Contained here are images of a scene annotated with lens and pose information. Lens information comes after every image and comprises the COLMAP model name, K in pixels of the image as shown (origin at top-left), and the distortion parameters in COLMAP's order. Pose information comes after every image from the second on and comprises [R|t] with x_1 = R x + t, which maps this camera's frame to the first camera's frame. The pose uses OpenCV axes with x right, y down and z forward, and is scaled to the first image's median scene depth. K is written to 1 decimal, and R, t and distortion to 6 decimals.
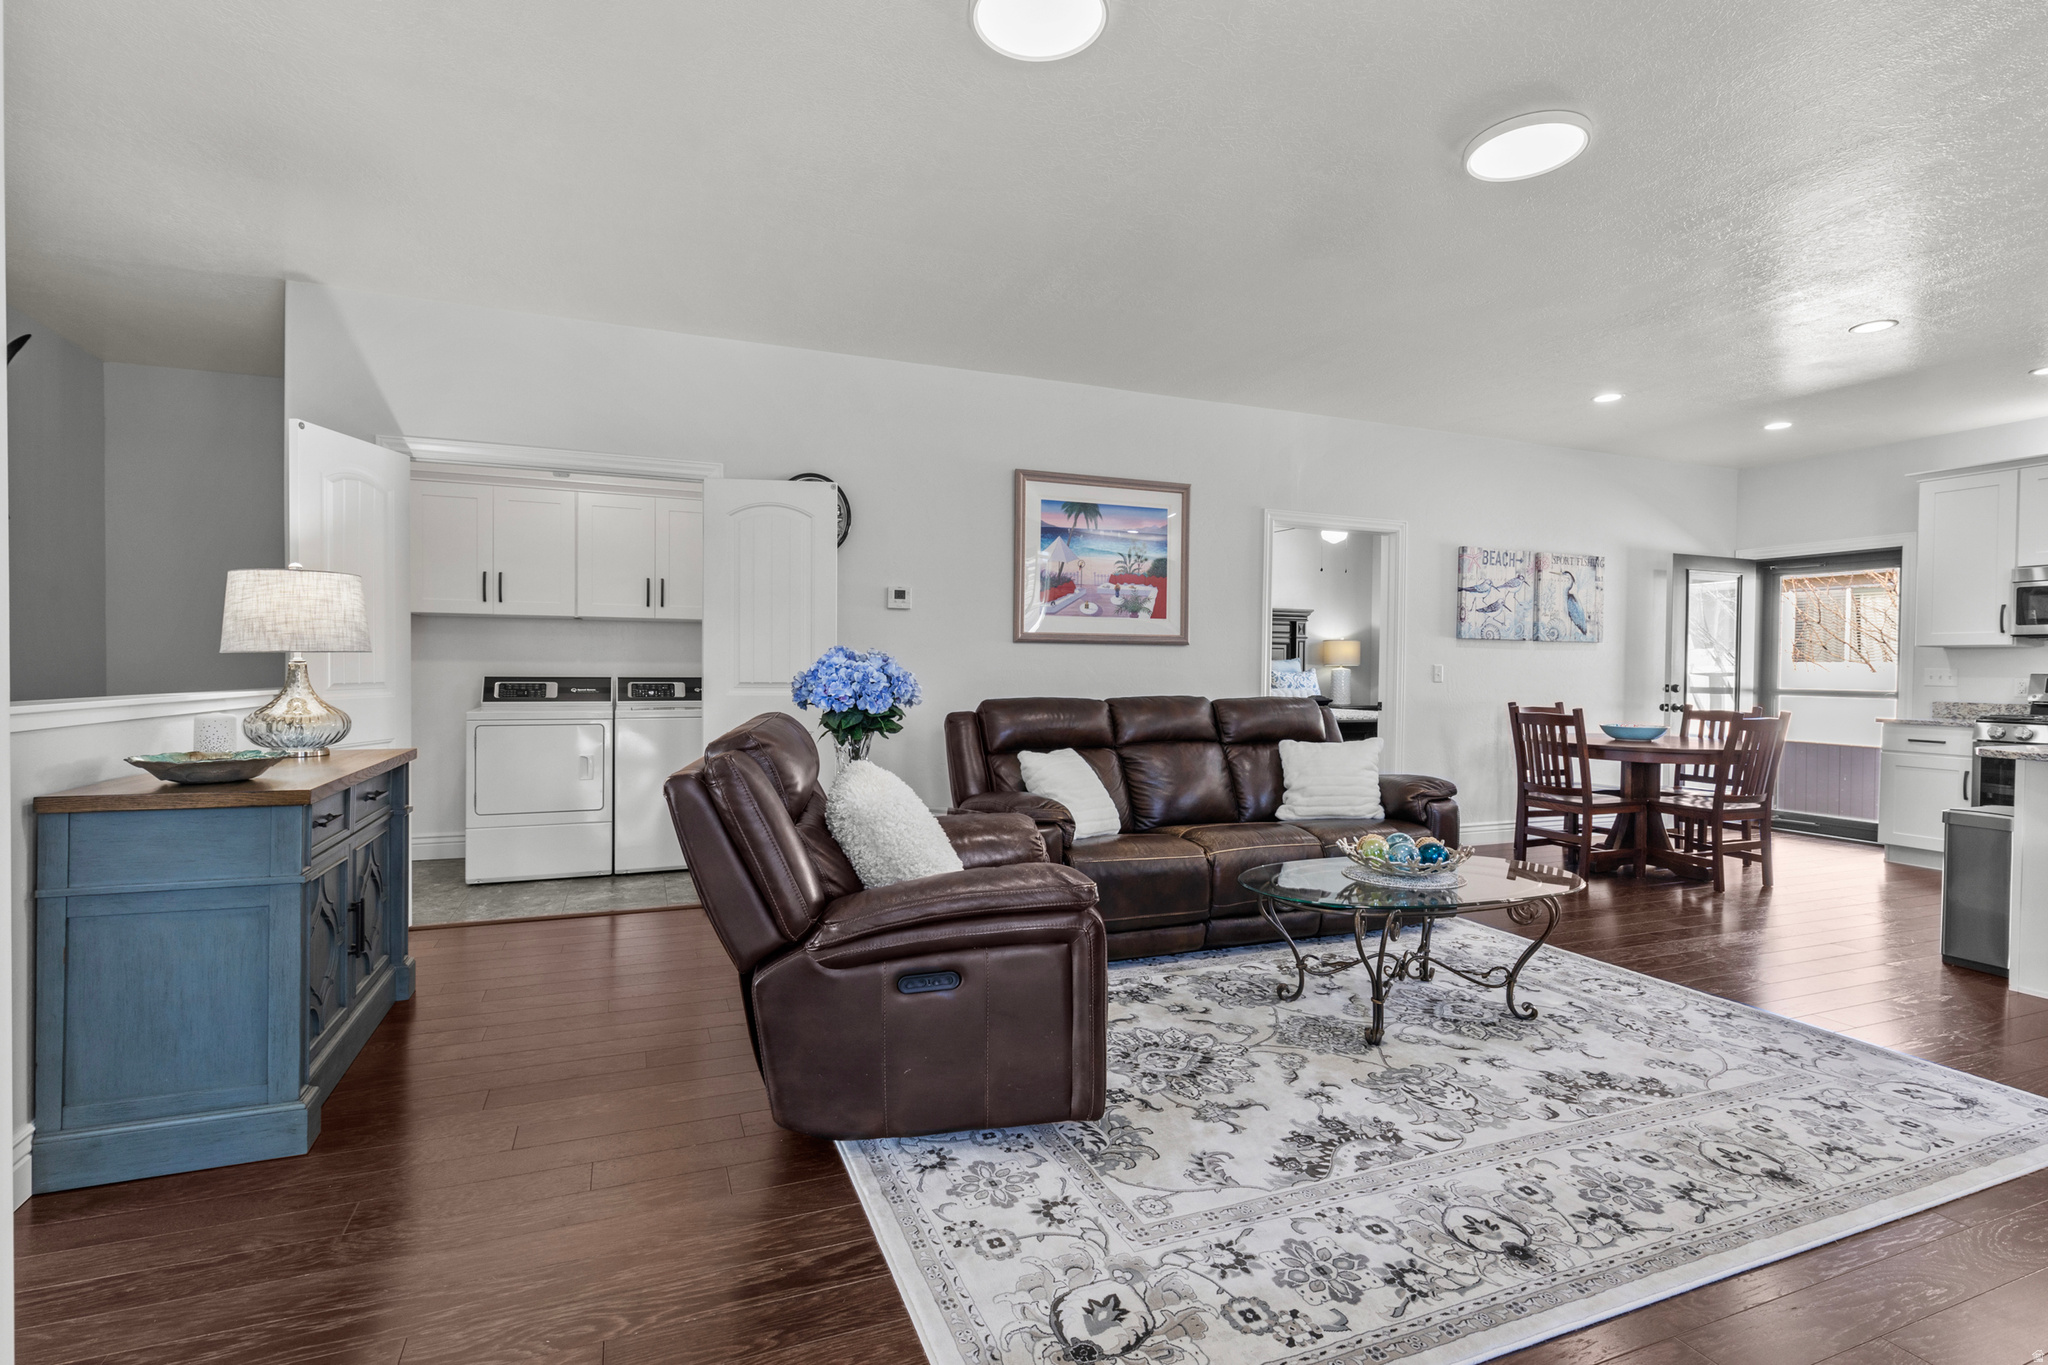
lens RADIAL K [[926.2, 0, 1010.5], [0, 926.2, 682.0], [0, 0, 1]] dist [0.000569, 0.000656]
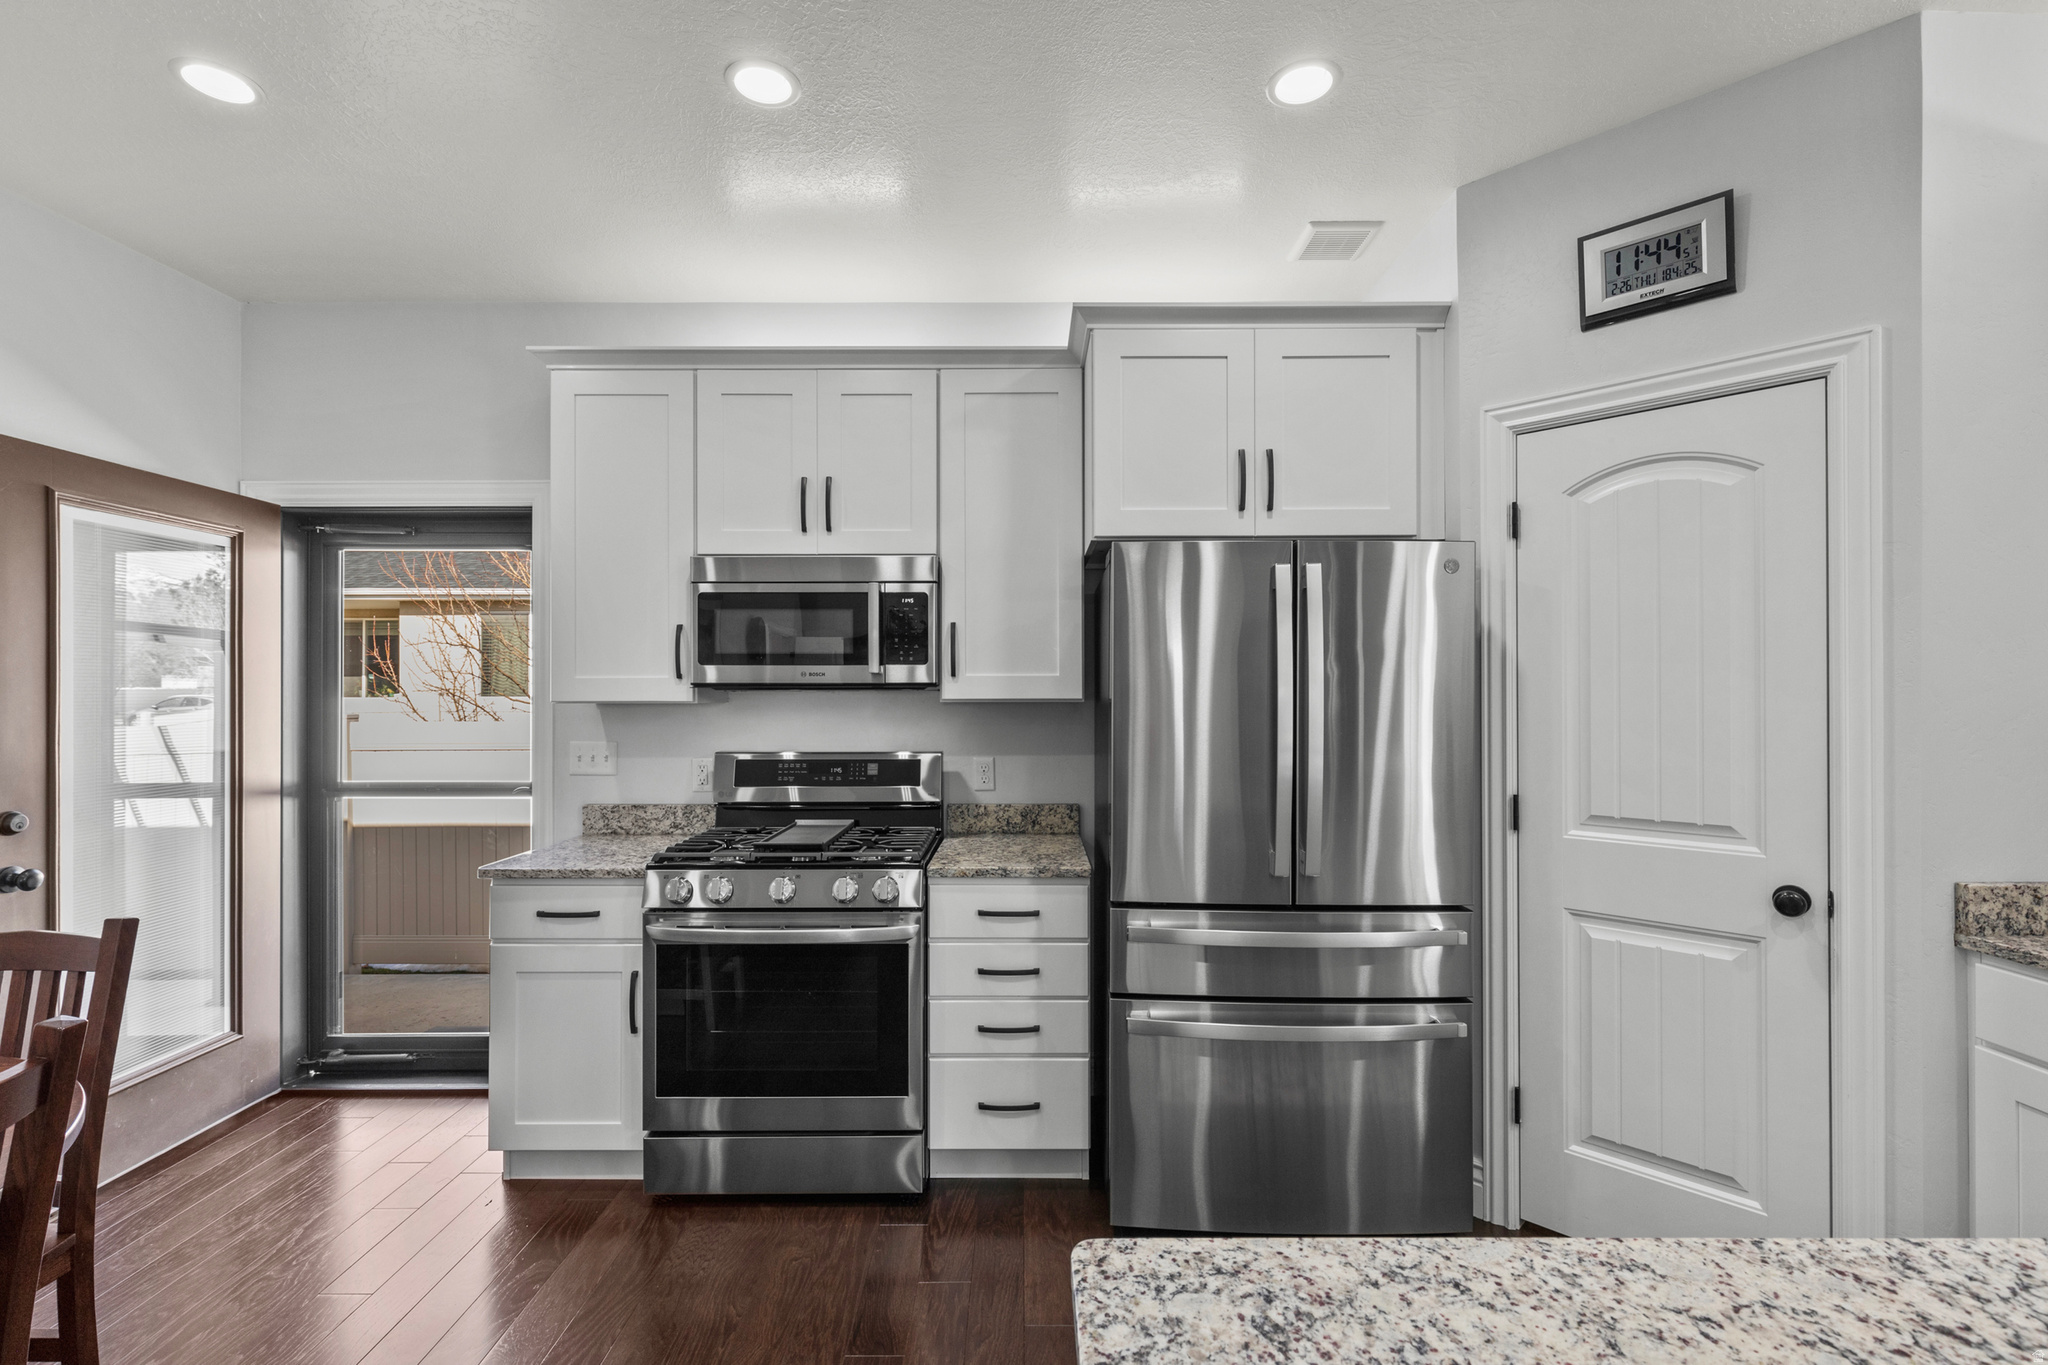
lens RADIAL K [[926.2, 0, 1009.5], [0, 926.2, 698.4], [0, 0, 1]] dist [0.000569, 0.000656]
pose [[0.367654, -0.010527, 0.929903, 1.211559], [0.019130, 0.999810, 0.003755, -0.075626], [-0.929766, 0.016408, 0.367786, 1.180001]]
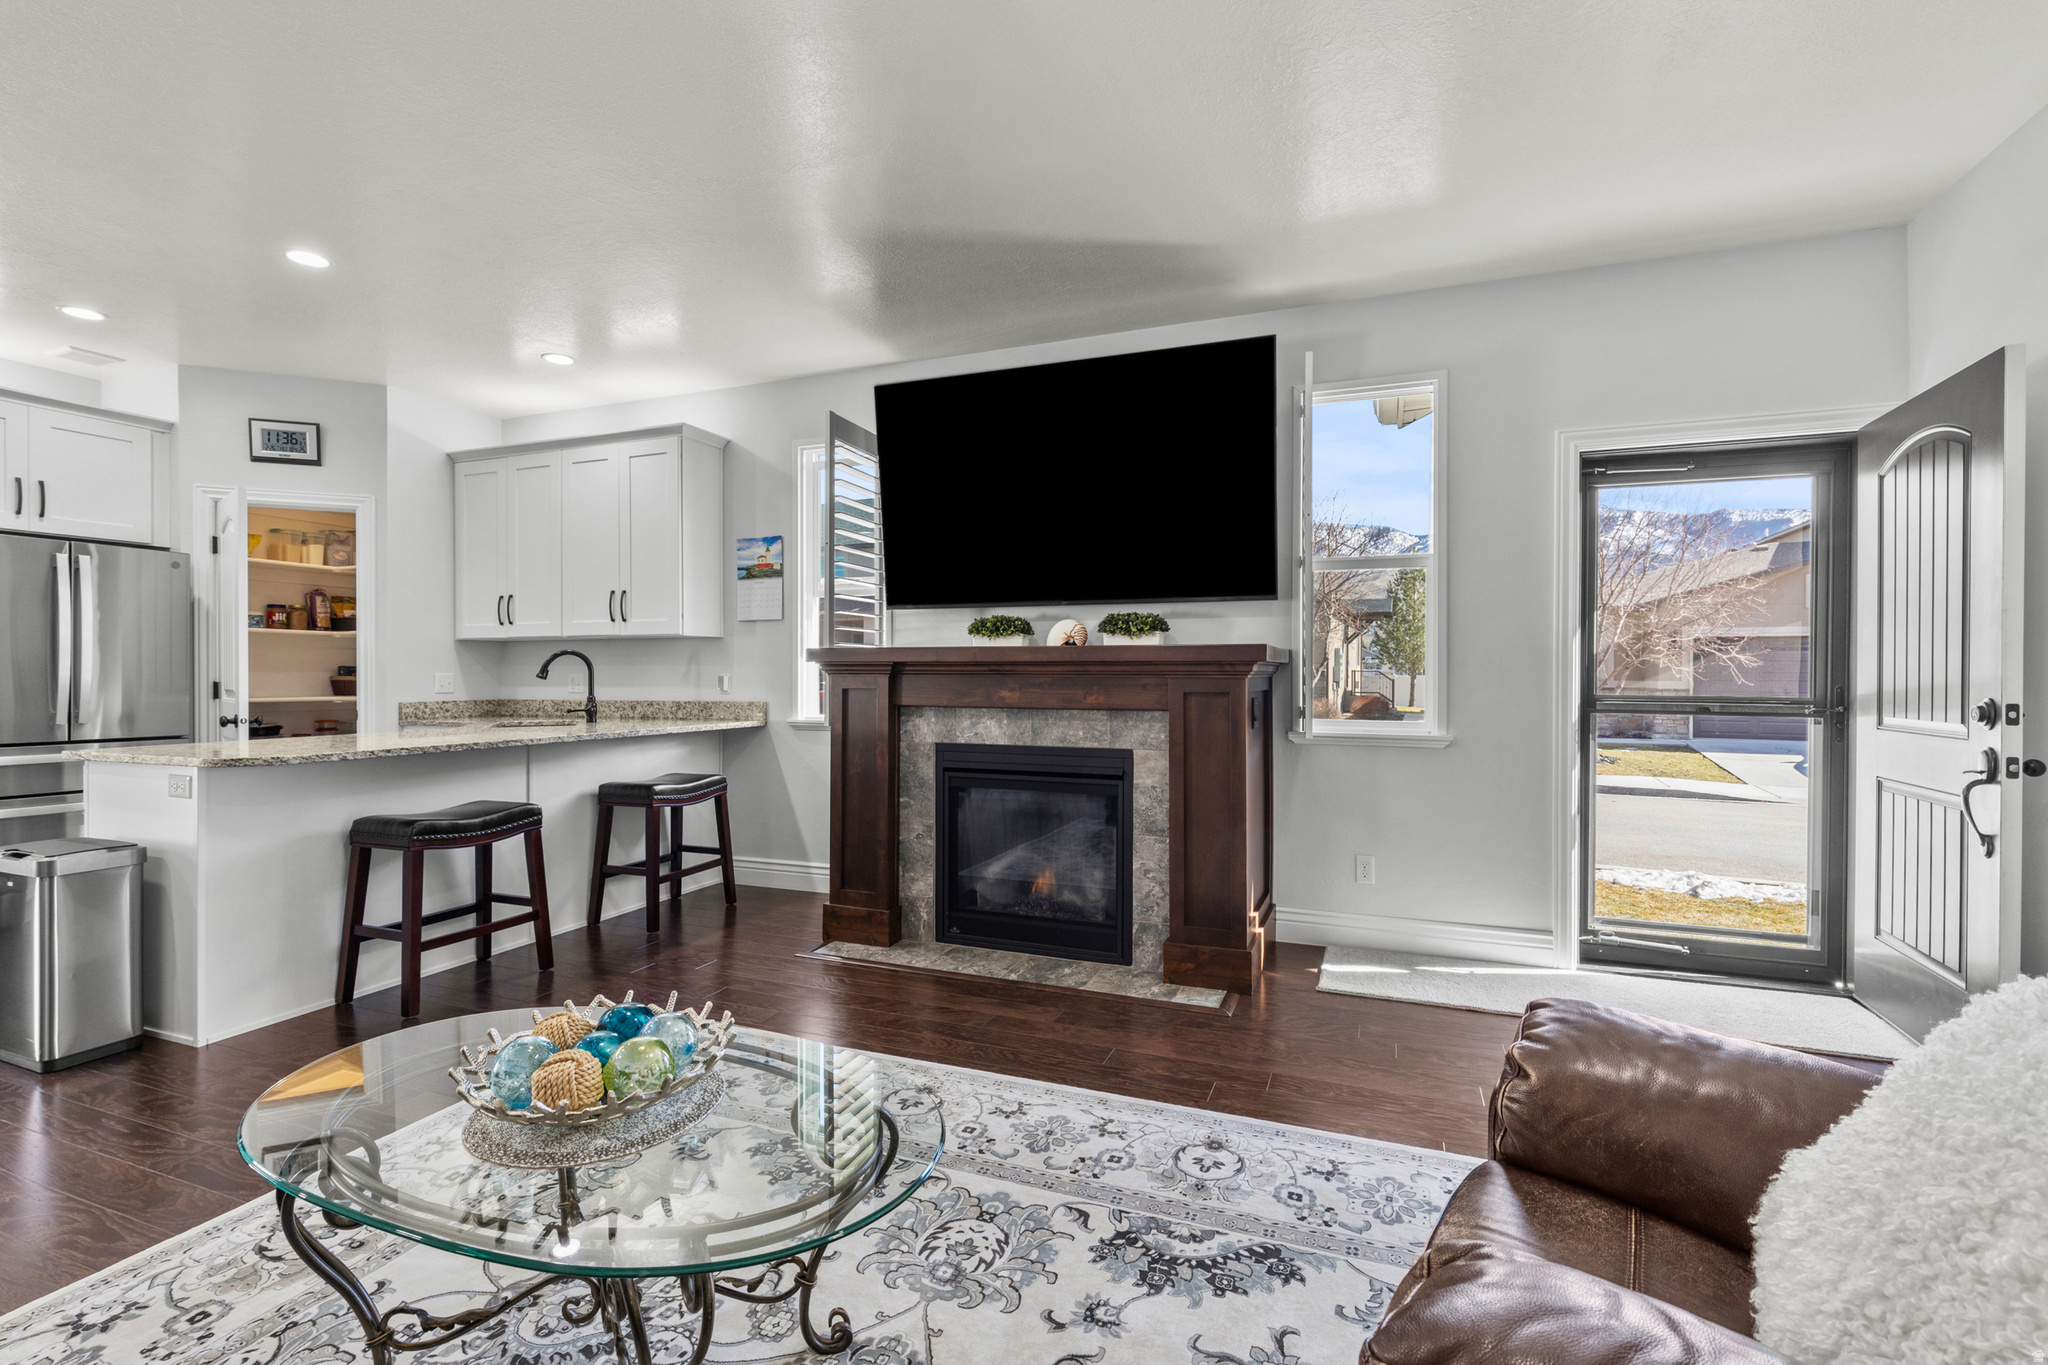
lens RADIAL K [[926.2, 0, 1037.4], [0, 926.2, 674.7], [0, 0, 1]] dist [0.000569, 0.000656]
pose [[-0.732919, -0.019344, 0.680041, -0.074731], [-0.001850, 0.999649, 0.026442, -0.036641], [-0.680314, 0.018121, -0.732697, 1.280871]]
